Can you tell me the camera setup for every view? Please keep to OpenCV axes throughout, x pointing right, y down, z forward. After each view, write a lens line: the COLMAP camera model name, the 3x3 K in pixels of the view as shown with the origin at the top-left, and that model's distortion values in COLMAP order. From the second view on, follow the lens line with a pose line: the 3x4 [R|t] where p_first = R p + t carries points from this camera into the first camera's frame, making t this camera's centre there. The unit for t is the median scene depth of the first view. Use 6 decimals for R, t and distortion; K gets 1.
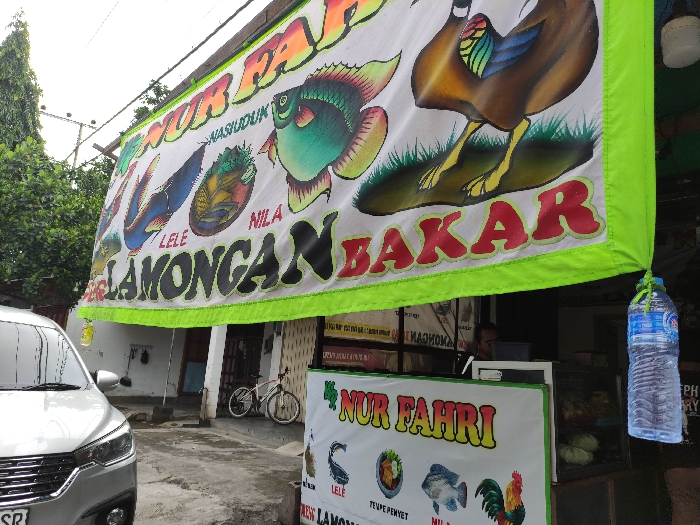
lens RADIAL K [[511.6, 0, 346.9], [0, 511.6, 276.2], [0, 0, 1]] dist [0.043946, -0.002218]
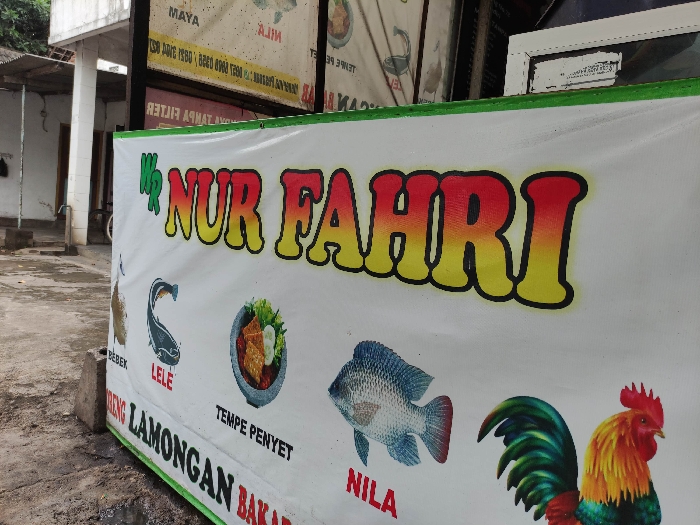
lens RADIAL K [[511.6, 0, 346.9], [0, 511.6, 276.2], [0, 0, 1]] dist [0.043946, -0.002218]
pose [[0.992061, 0.013936, 0.124980, 0.102226], [-0.051549, 0.951571, 0.303075, 0.194072], [-0.114703, -0.307112, 0.944736, 0.618809]]
